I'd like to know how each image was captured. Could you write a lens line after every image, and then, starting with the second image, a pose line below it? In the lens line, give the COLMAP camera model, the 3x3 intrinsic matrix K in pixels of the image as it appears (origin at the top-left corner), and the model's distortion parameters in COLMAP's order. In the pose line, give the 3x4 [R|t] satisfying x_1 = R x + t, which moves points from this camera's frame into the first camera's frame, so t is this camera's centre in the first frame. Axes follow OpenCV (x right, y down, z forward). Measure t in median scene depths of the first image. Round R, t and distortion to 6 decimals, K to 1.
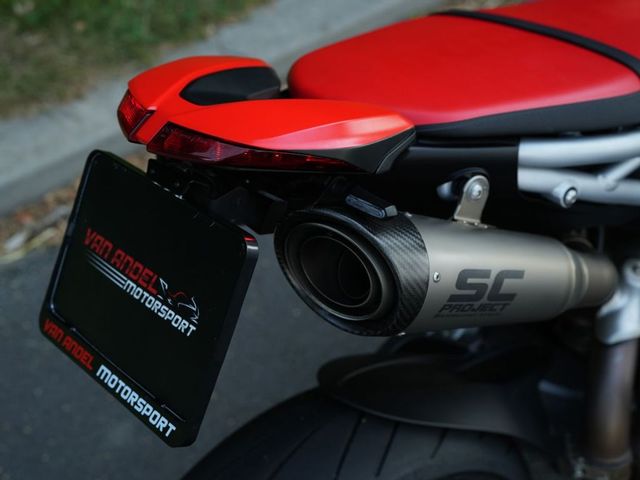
lens RADIAL K [[988.1, 0, 325.0], [0, 988.1, 239.8], [0, 0, 1]] dist [-0.090978, 0.929684]
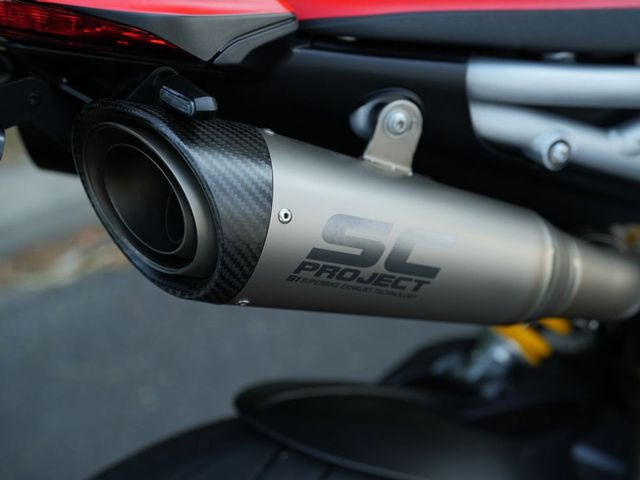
lens RADIAL K [[1009.9, 0, 332.1], [0, 1009.9, 239.2], [0, 0, 1]] dist [-0.117091, 1.038156]
pose [[0.981072, 0.063091, -0.183076, 0.248672], [-0.079386, 0.993376, -0.083083, 0.099091], [0.176622, 0.096044, 0.979582, 0.301569]]
